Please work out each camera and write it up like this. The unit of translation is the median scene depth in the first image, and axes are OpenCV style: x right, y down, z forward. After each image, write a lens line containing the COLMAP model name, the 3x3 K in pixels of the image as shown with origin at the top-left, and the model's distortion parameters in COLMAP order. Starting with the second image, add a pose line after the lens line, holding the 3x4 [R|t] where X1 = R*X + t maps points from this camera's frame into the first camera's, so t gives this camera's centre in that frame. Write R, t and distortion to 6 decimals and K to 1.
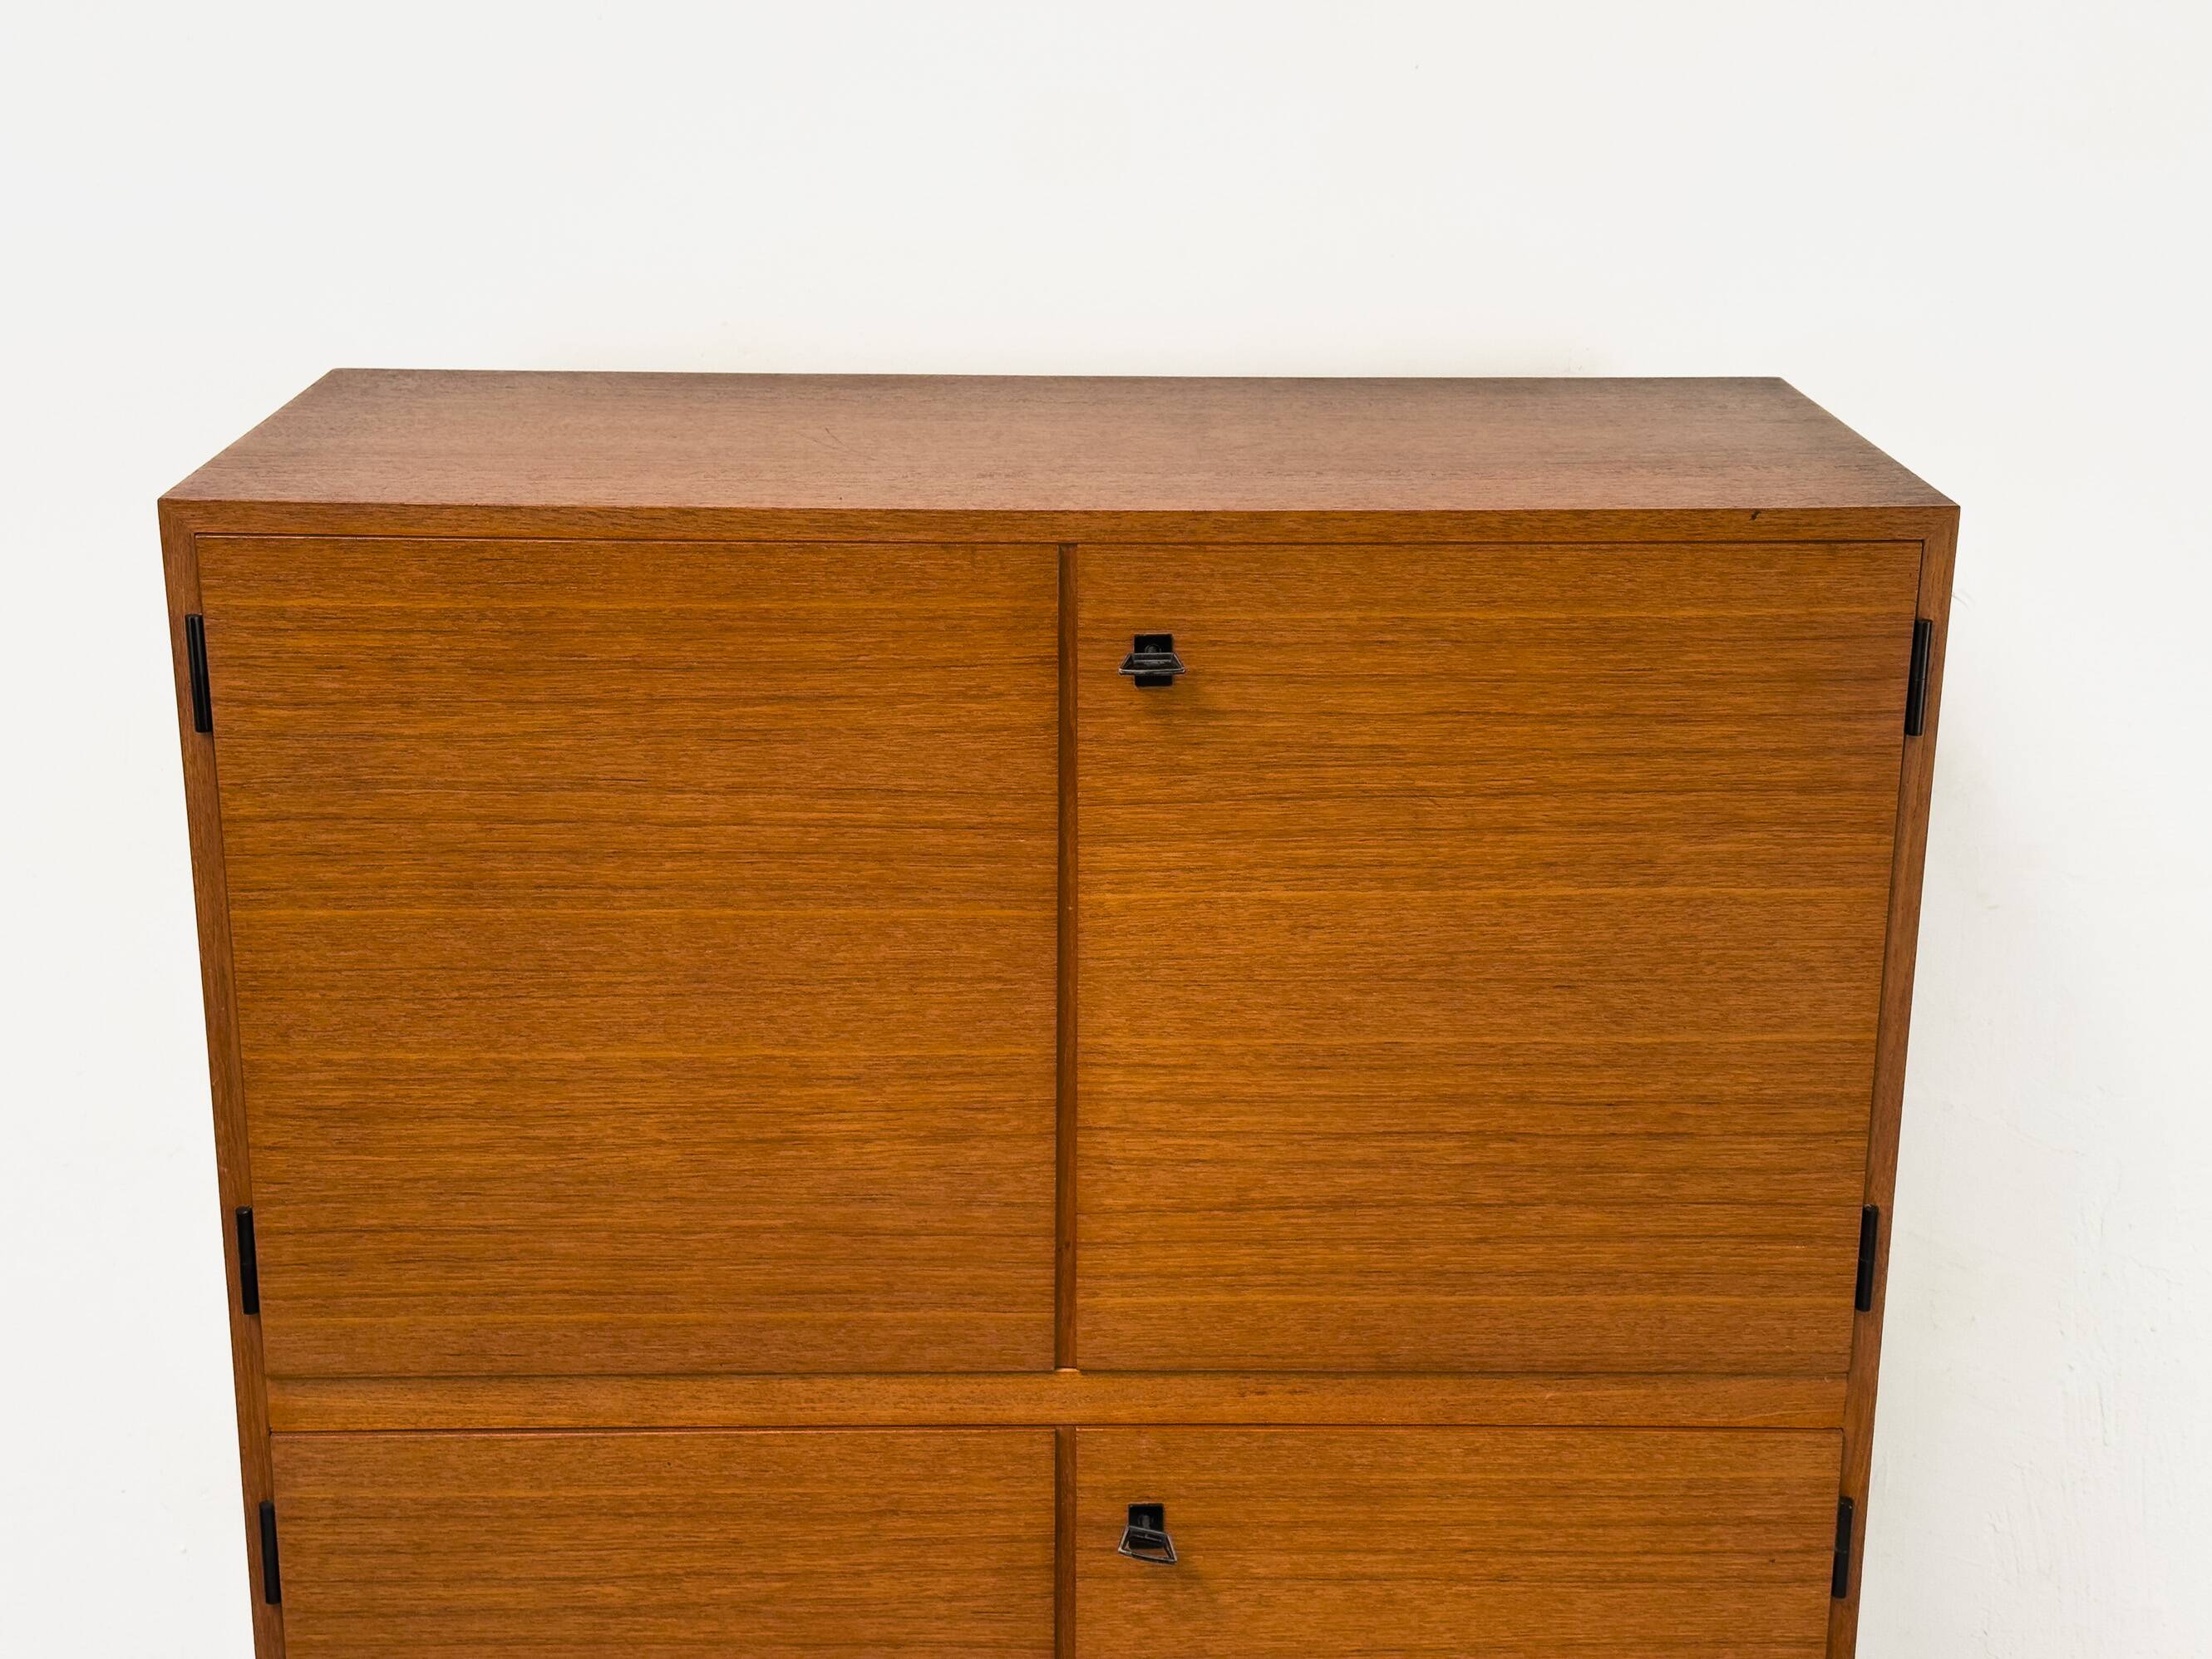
lens RADIAL K [[3261.5, 0, 1122.8], [0, 3261.5, 877.2], [0, 0, 1]] dist [0.186081, -0.289721]
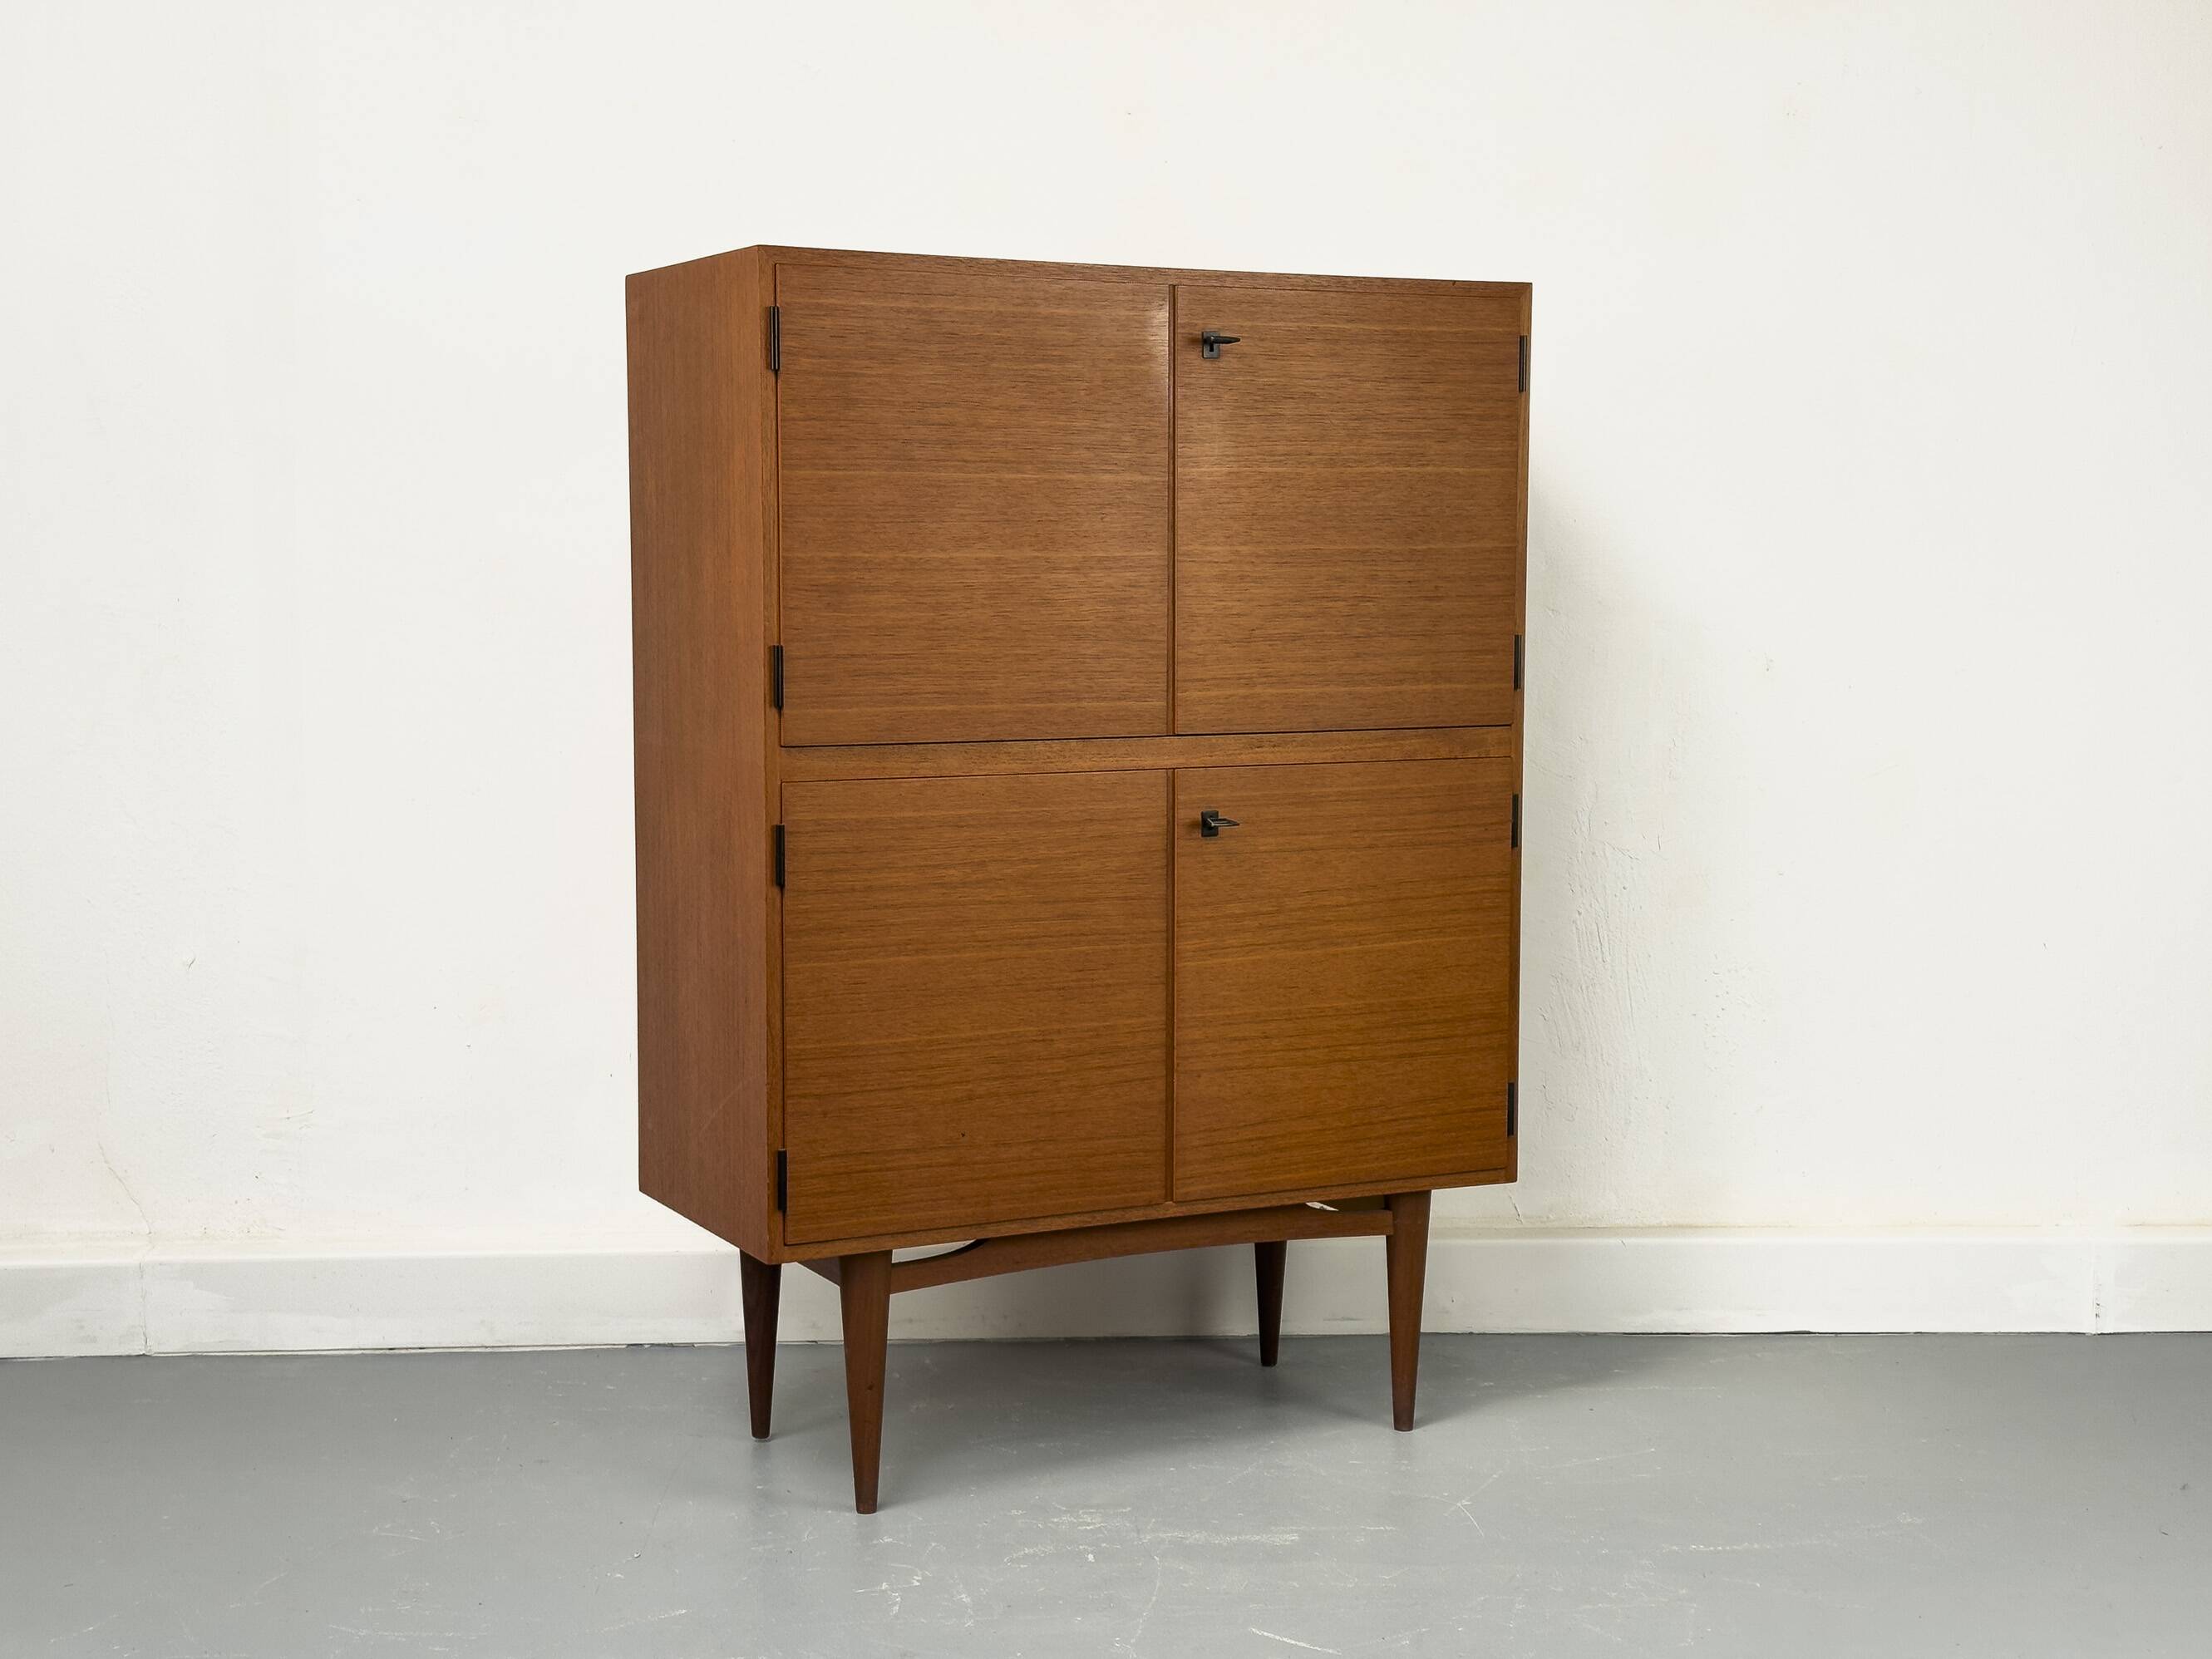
lens RADIAL K [[3087.2, 0, 1158.3], [0, 3087.2, 825.4], [0, 0, 1]] dist [0.154762, -0.012237]
pose [[0.892559, -0.048089, 0.448360, -0.835799], [0.148388, 0.970243, -0.191336, 0.546430], [-0.425817, 0.237310, 0.873135, -0.554161]]
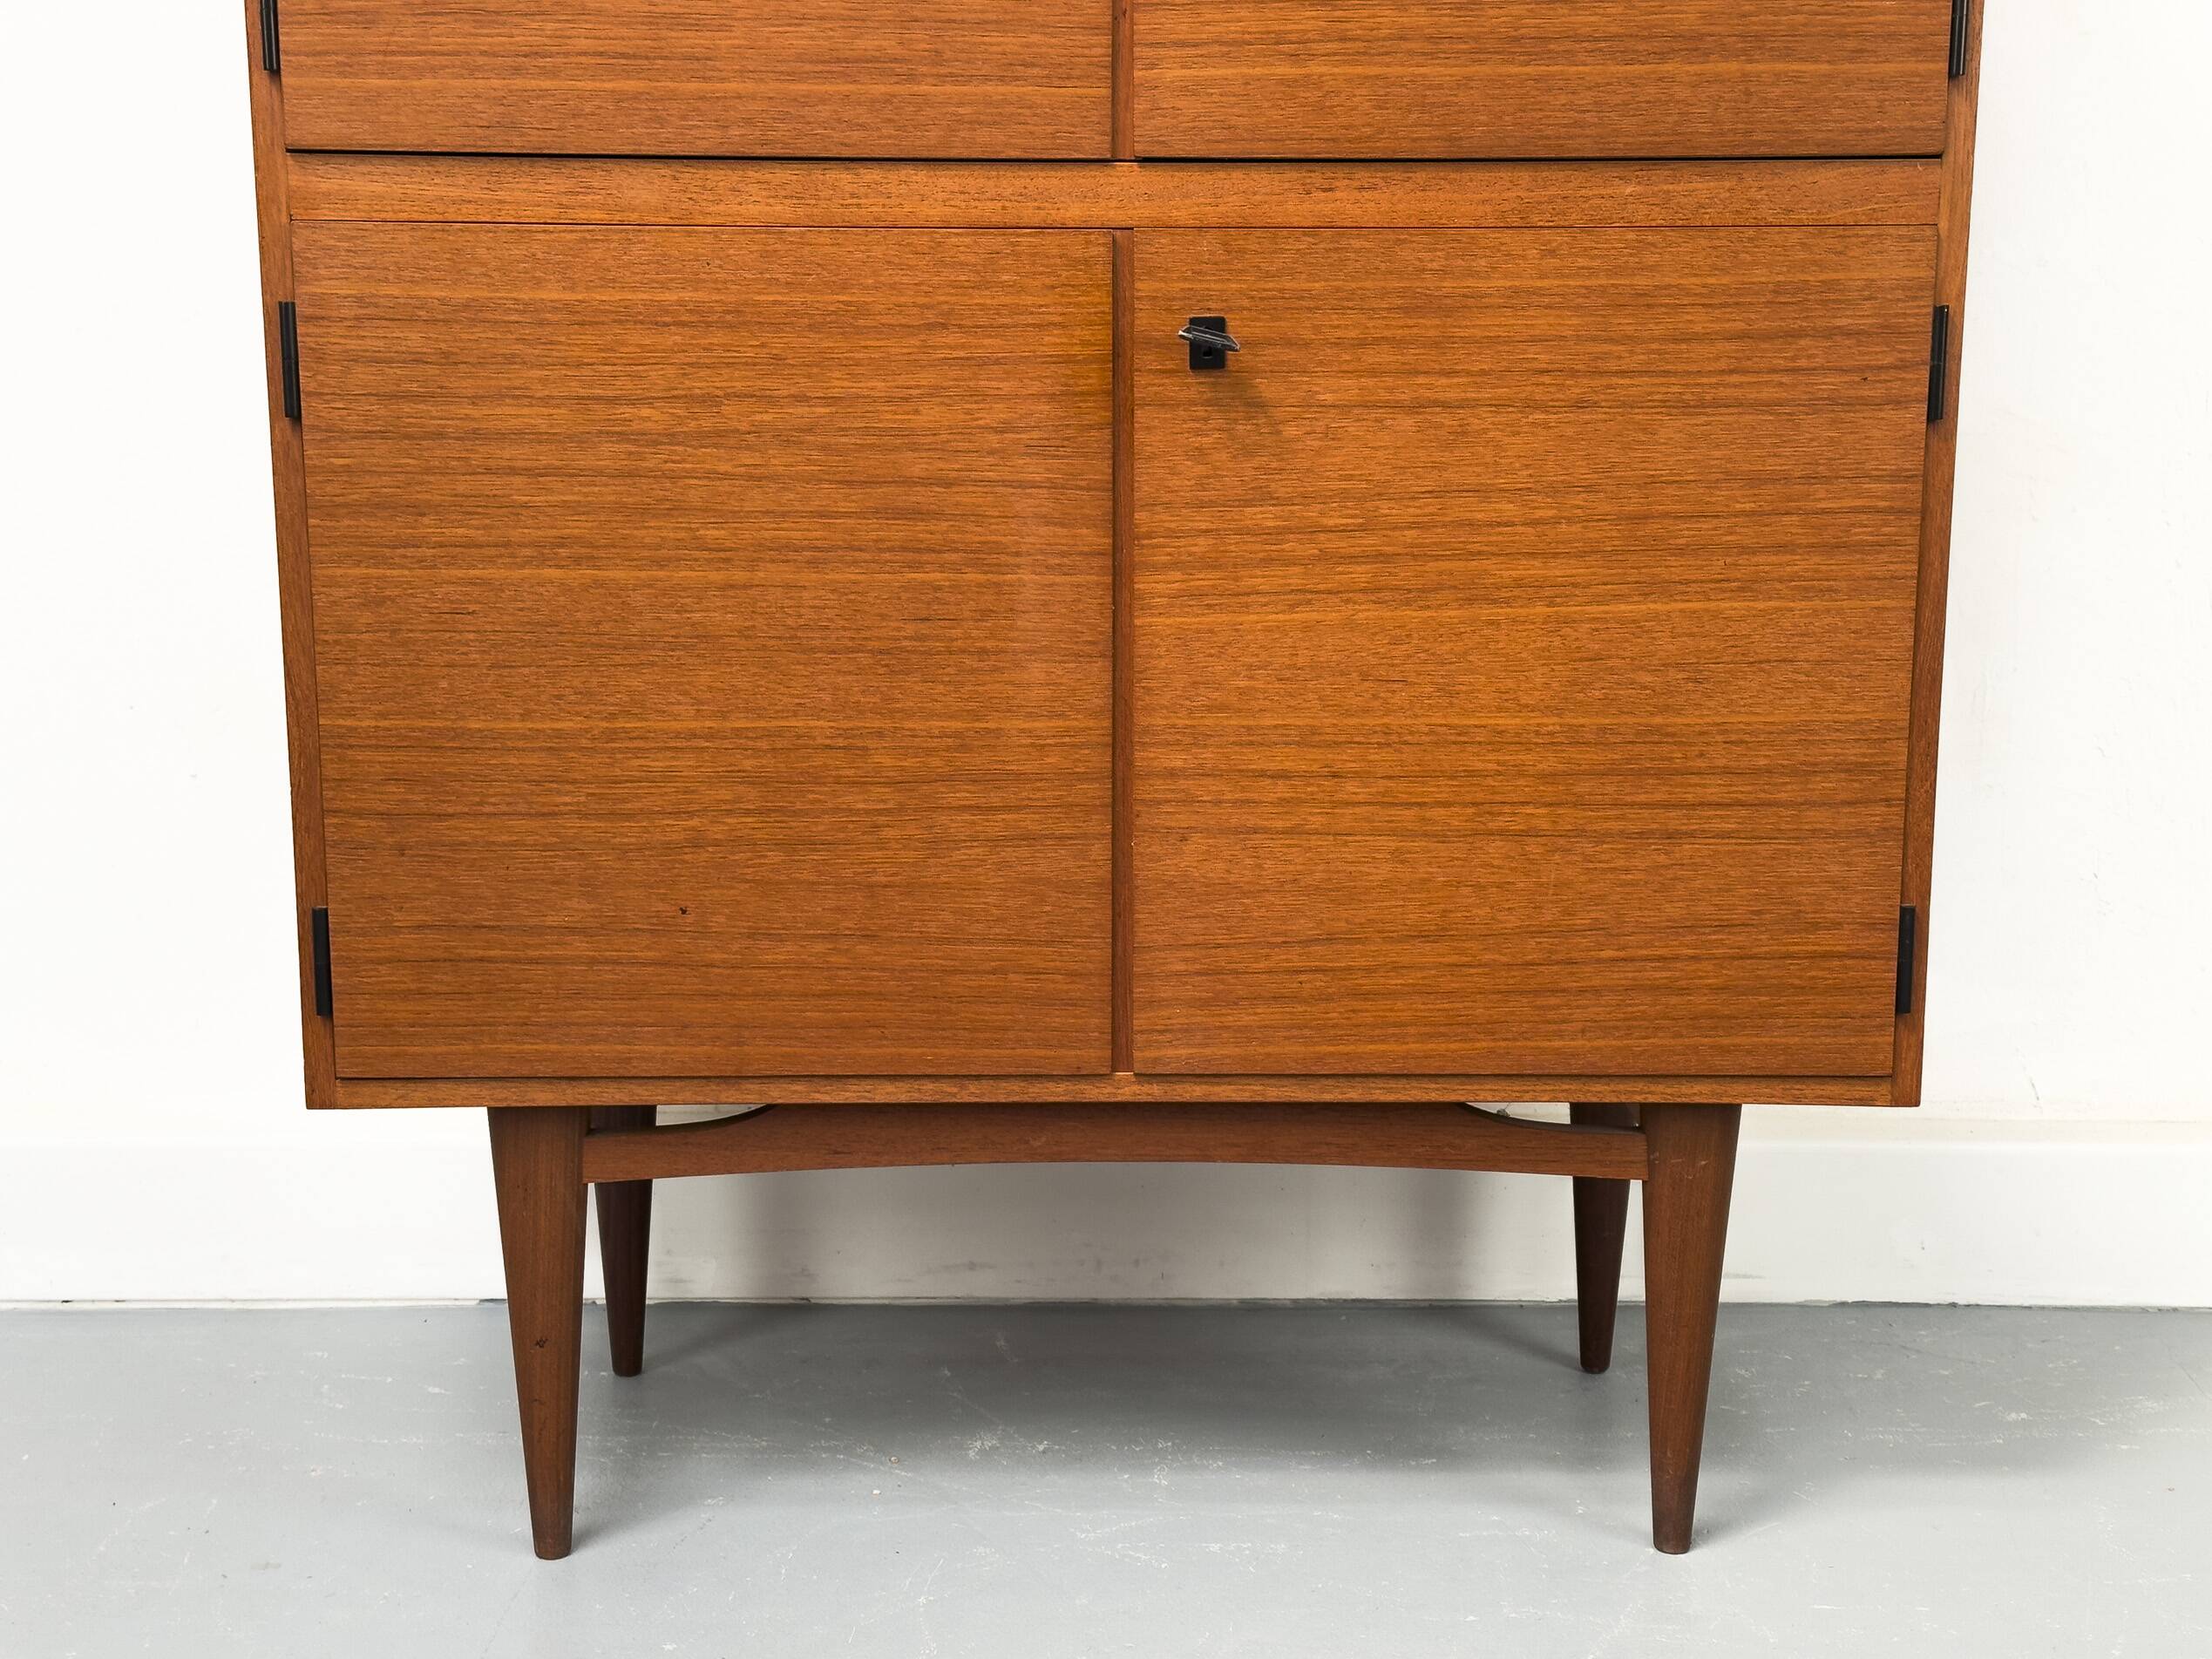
lens RADIAL K [[3262.1, 0, 1122.8], [0, 3262.1, 877.2], [0, 0, 1]] dist [0.186081, -0.289721]
pose [[0.999961, -0.008542, 0.002108, -0.021310], [0.008746, 0.991131, -0.132601, 0.487767], [-0.000956, 0.132615, 0.991167, 0.077697]]
